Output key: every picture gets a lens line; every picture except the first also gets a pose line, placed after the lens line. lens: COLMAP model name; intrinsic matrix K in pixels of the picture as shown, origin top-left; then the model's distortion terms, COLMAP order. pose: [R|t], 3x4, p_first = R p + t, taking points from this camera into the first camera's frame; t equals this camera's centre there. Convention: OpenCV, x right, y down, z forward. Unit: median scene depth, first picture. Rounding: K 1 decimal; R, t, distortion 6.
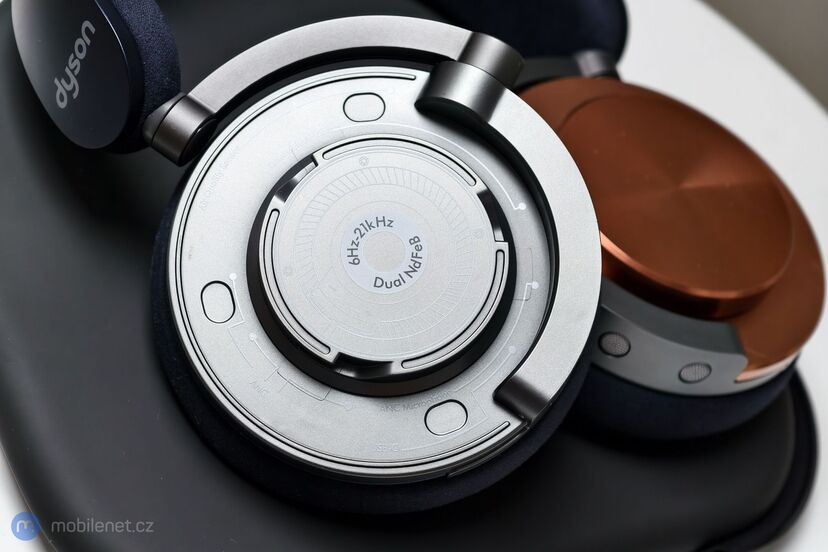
lens RADIAL K [[1845.5, 0, 416.9], [0, 1845.5, 274.8], [0, 0, 1]] dist [0.373370, 0.000000]
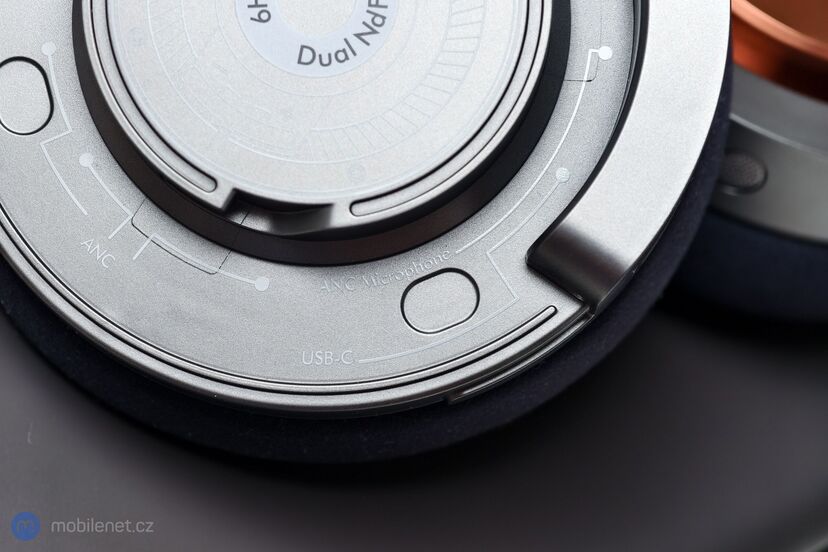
lens RADIAL K [[1845.5, 0, 413.0], [0, 1845.5, 273.2], [0, 0, 1]] dist [0.373370, 0.000000]
pose [[0.995580, -0.013329, -0.092966, 0.059203], [0.024907, 0.991906, 0.124511, 0.000466], [0.090554, -0.126277, 0.987853, 0.460397]]
